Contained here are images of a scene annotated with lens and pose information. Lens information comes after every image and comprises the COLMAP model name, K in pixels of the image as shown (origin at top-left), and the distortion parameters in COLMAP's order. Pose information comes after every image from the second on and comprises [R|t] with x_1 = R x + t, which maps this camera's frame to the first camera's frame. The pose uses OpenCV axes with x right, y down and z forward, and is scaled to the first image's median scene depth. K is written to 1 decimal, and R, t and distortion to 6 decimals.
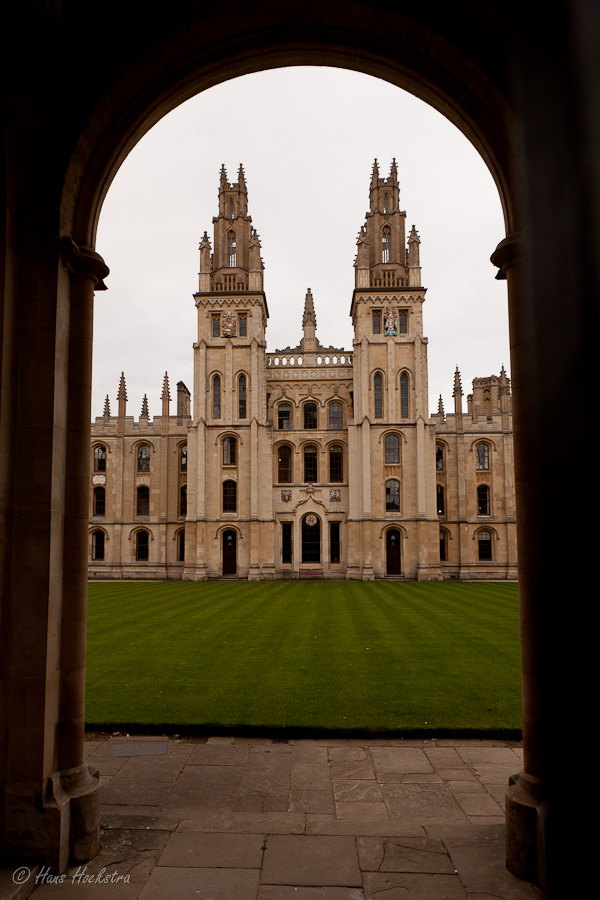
lens RADIAL K [[636.0, 0, 299.9], [0, 636.0, 501.5], [0, 0, 1]] dist [-0.003694, -0.001467]
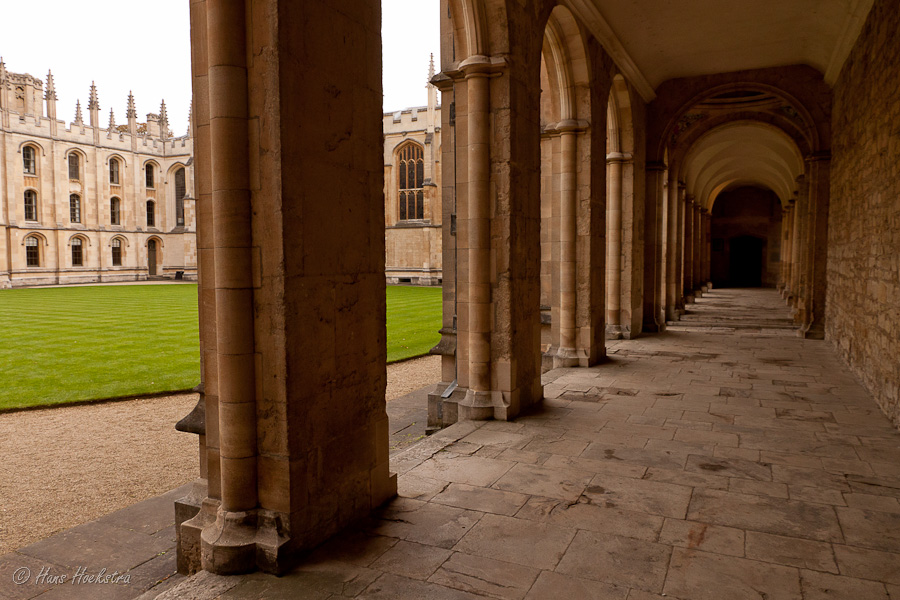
lens RADIAL K [[636.0, 0, 450.0], [0, 636.0, 300.0], [0, 0, 1]] dist [-0.003694, -0.001467]
pose [[0.390836, -0.063082, 0.918296, -0.371481], [-0.070036, 0.992719, 0.098003, 0.001730], [-0.917792, -0.102616, 0.383572, 0.017964]]
